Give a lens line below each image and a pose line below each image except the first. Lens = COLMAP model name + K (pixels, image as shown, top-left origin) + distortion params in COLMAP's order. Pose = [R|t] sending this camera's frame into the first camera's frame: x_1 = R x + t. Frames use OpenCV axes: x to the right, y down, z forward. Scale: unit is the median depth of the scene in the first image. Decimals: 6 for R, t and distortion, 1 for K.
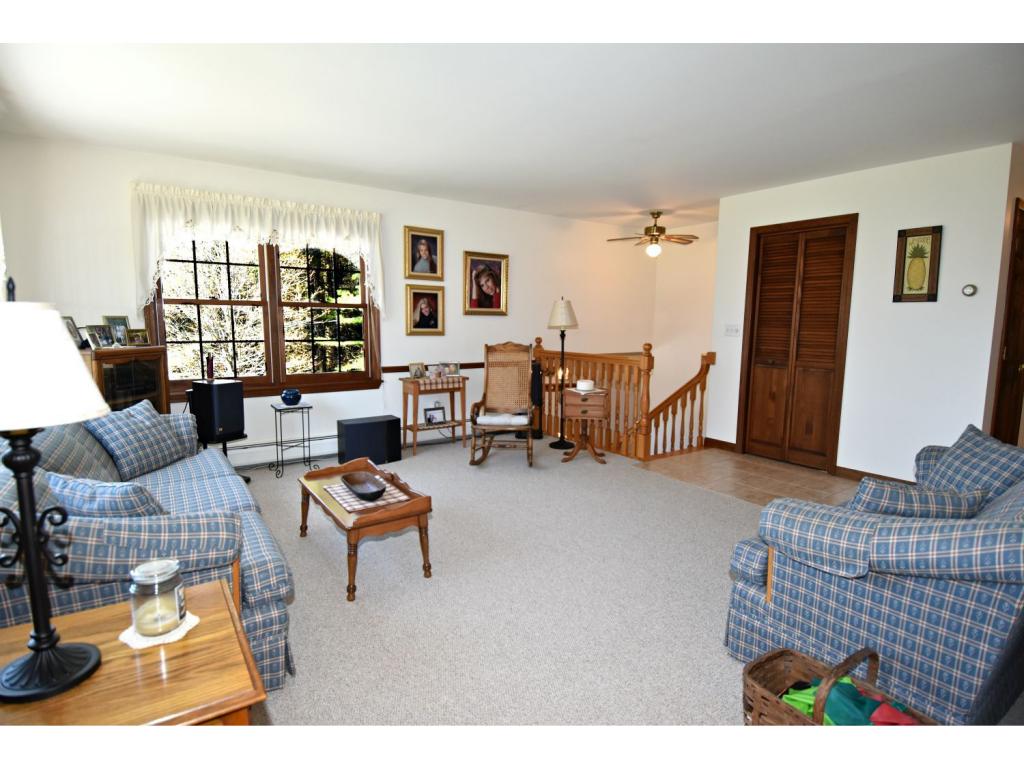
lens RADIAL K [[539.3, 0, 511.5], [0, 539.3, 385.0], [0, 0, 1]] dist [-0.000168, -0.000049]
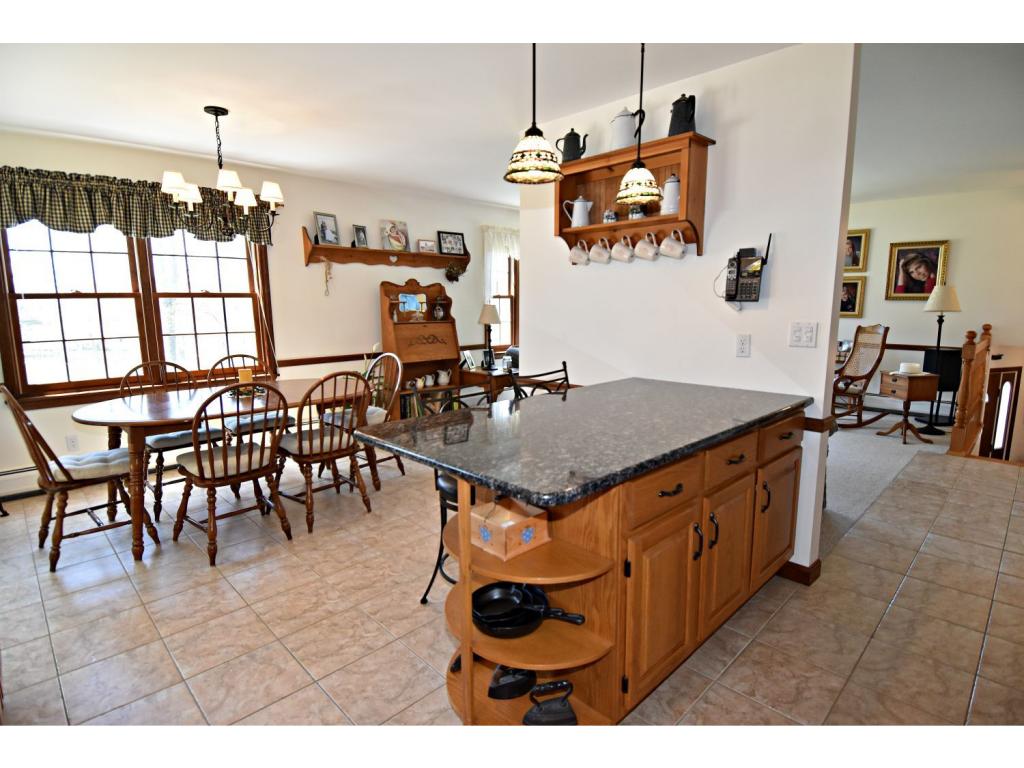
lens RADIAL K [[539.3, 0, 512.3], [0, 539.3, 383.9], [0, 0, 1]] dist [-0.000168, -0.000049]
pose [[0.171090, 0.142715, -0.974864, 0.890708], [-0.115689, 0.985519, 0.123971, -0.007653], [0.978440, 0.091571, 0.185123, 0.046807]]
